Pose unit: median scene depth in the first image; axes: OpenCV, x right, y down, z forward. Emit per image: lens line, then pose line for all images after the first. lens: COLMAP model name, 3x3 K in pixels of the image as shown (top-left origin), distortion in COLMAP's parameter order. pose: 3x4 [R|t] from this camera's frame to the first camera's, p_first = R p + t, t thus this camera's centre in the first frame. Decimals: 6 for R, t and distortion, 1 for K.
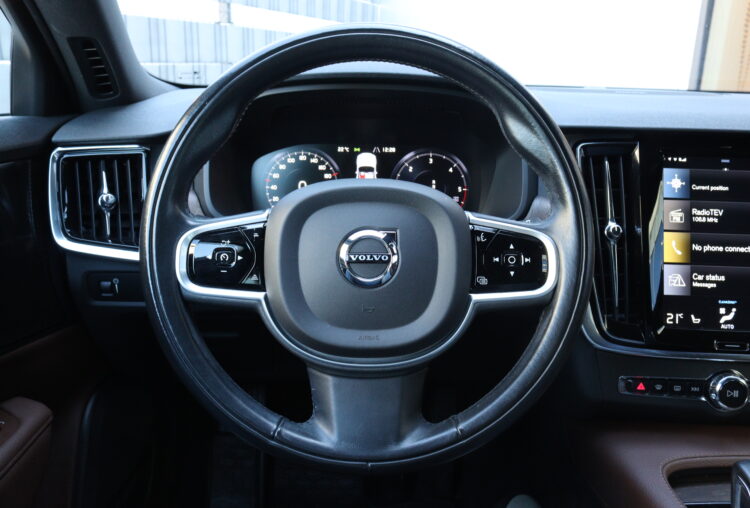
lens RADIAL K [[629.1, 0, 380.2], [0, 629.1, 241.5], [0, 0, 1]] dist [-0.150831, 0.121057]
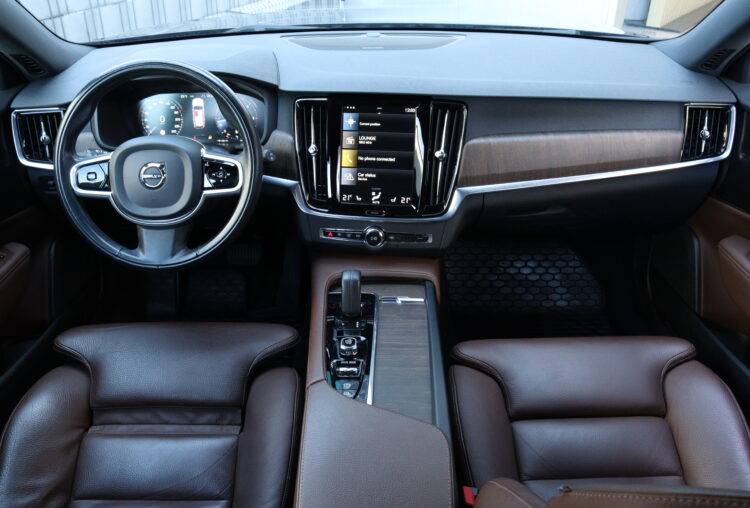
lens RADIAL K [[629.1, 0, 376.0], [0, 629.1, 251.9], [0, 0, 1]] dist [-0.150831, 0.121057]
pose [[0.999519, -0.004317, -0.030712, 0.620289], [0.011970, 0.967229, 0.253622, -0.191026], [0.028611, -0.253867, 0.966816, -0.848778]]
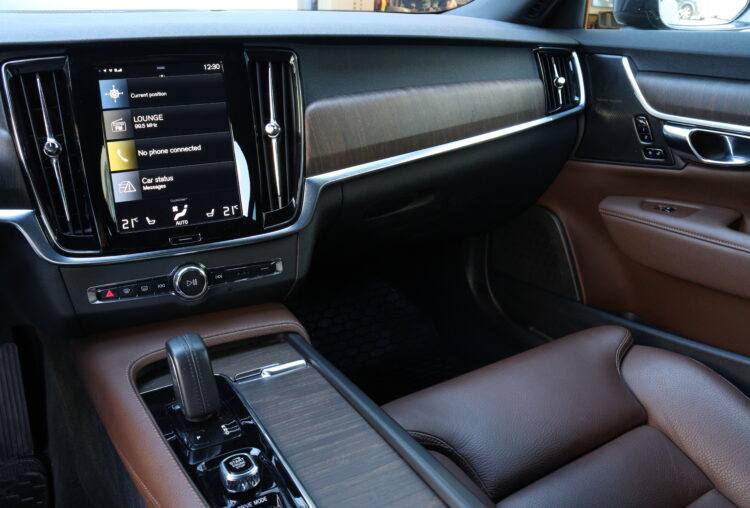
lens RADIAL K [[629.1, 0, 379.1], [0, 629.1, 243.2], [0, 0, 1]] dist [-0.150831, 0.121057]
pose [[0.862344, -0.180439, 0.473079, 0.343072], [0.137258, 0.982667, 0.124606, 0.086206], [-0.487363, -0.042519, 0.872164, -0.124768]]
